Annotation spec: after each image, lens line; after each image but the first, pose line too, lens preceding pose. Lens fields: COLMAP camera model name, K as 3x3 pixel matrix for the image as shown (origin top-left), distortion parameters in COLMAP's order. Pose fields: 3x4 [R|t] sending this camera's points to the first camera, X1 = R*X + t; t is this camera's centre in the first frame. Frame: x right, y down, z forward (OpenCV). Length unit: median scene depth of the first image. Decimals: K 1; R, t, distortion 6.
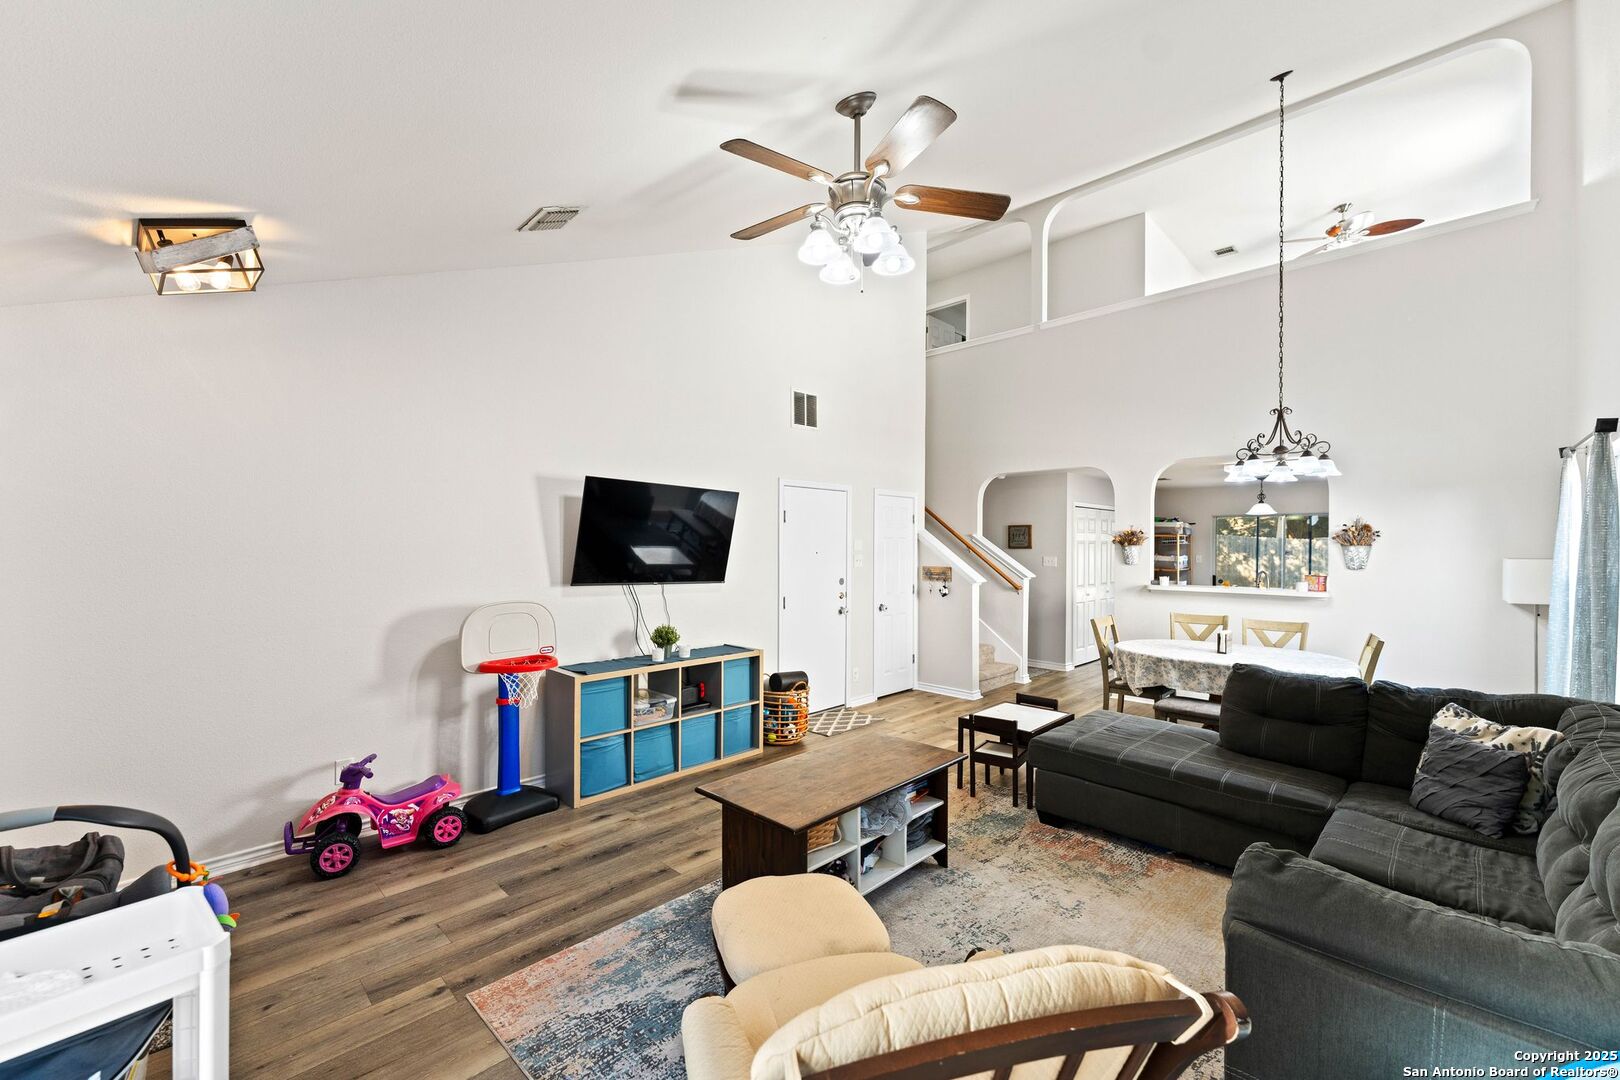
lens RADIAL K [[650.0, 0, 800.0], [0, 650.0, 541.8], [0, 0, 1]] dist [0.003644, 0.000104]
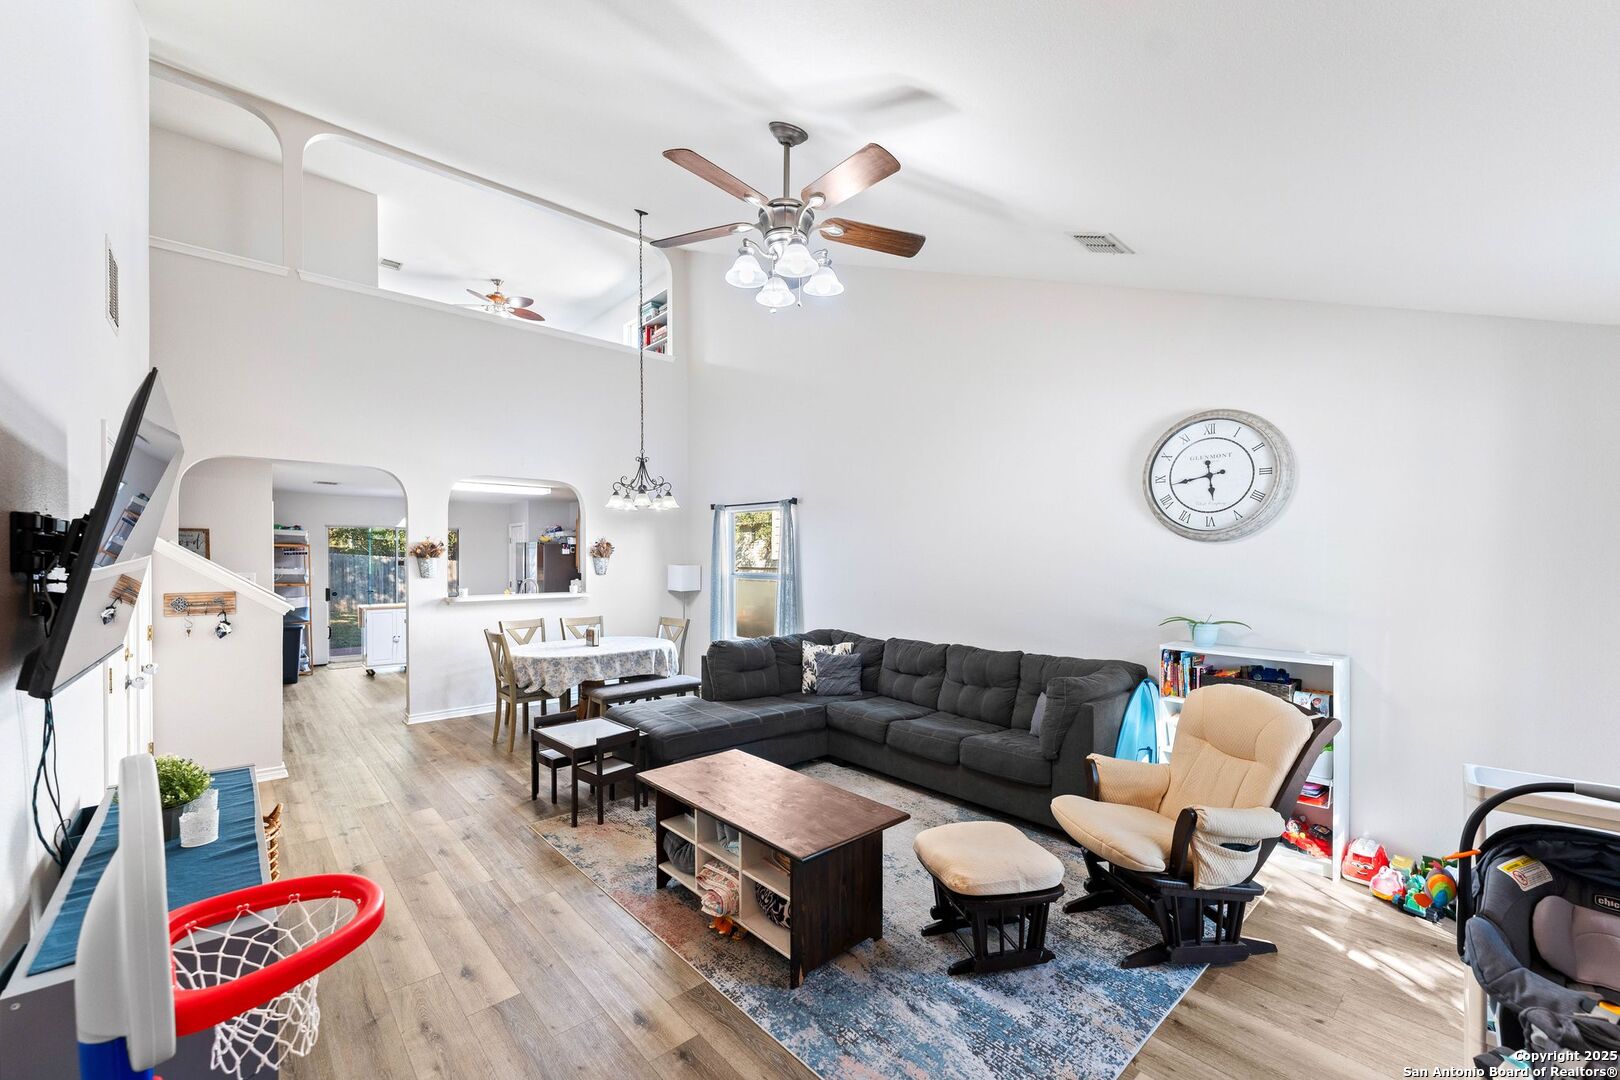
lens RADIAL K [[650.0, 0, 801.1], [0, 650.0, 557.1], [0, 0, 1]] dist [0.003644, 0.000104]
pose [[0.062945, -0.002153, 0.998015, -0.568767], [-0.007826, 0.999966, 0.002651, -0.003348], [-0.997986, -0.007978, 0.062926, 0.553702]]
